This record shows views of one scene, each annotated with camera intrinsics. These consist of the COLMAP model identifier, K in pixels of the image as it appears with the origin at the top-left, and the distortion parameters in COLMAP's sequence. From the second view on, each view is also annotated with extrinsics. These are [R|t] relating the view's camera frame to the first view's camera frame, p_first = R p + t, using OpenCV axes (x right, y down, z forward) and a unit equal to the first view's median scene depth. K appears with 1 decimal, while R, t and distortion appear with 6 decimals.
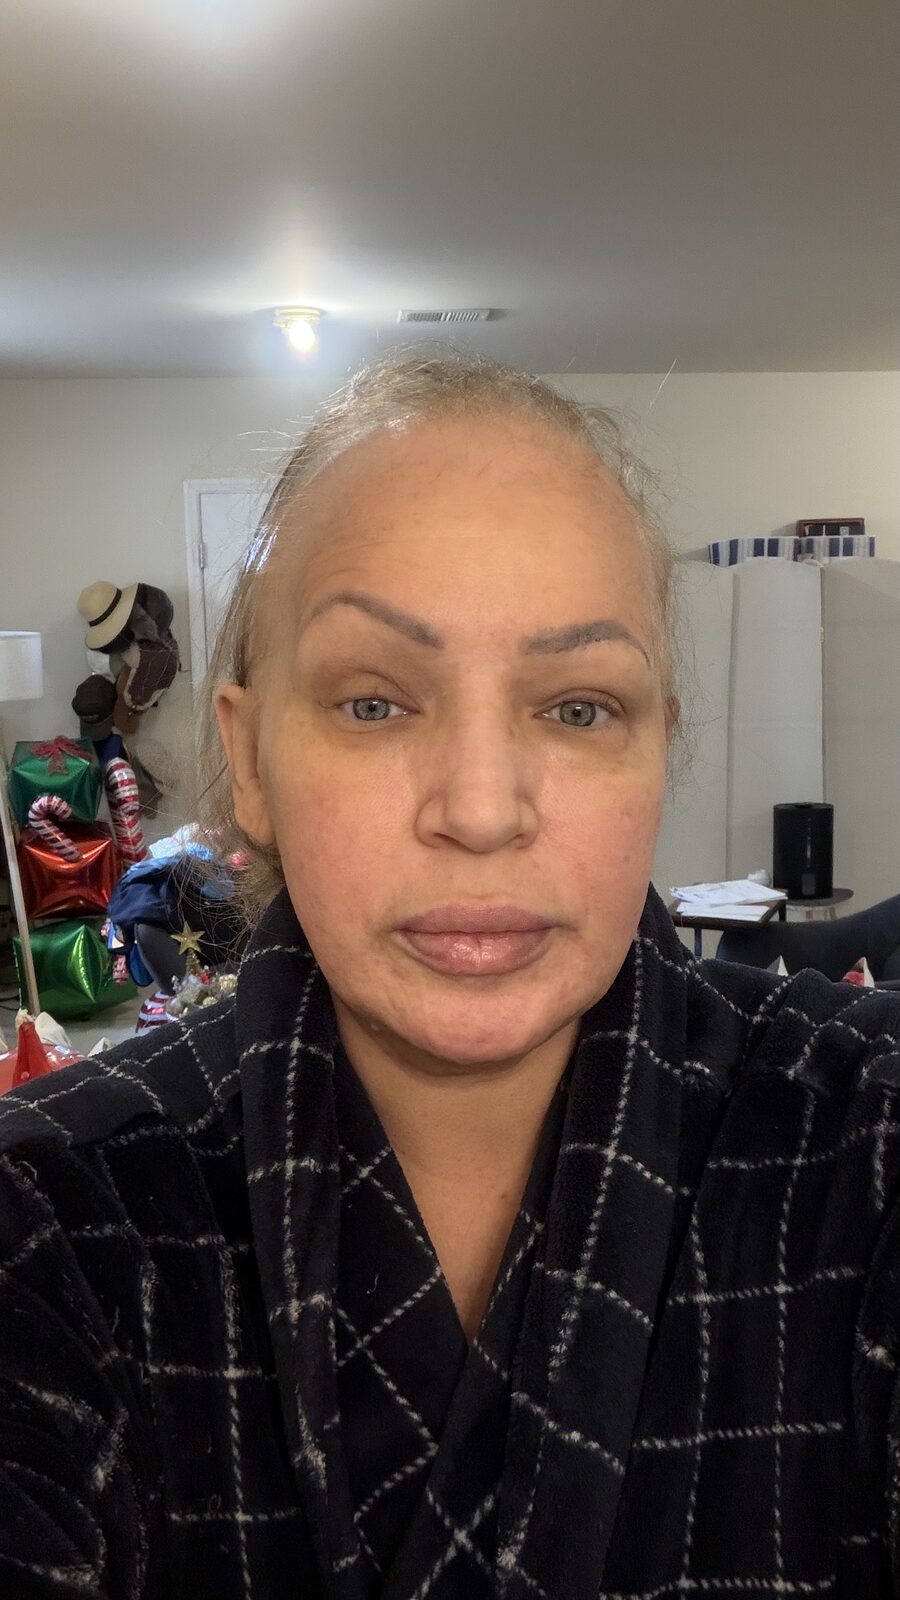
lens RADIAL K [[1455.8, 0, 457.0], [0, 1455.8, 797.8], [0, 0, 1]] dist [-0.001121, 0.000000]
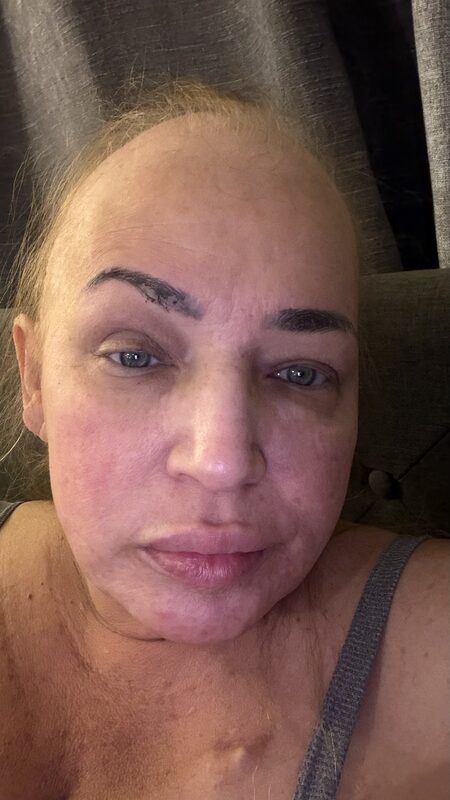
lens RADIAL K [[727.9, 0, 223.9], [0, 727.9, 400.7], [0, 0, 1]] dist [-0.001121, 0.000000]
pose [[0.996004, 0.071452, 0.053577, -0.014850], [-0.070400, 0.997292, -0.021273, -0.018965], [-0.054952, 0.017416, 0.998337, 0.382493]]
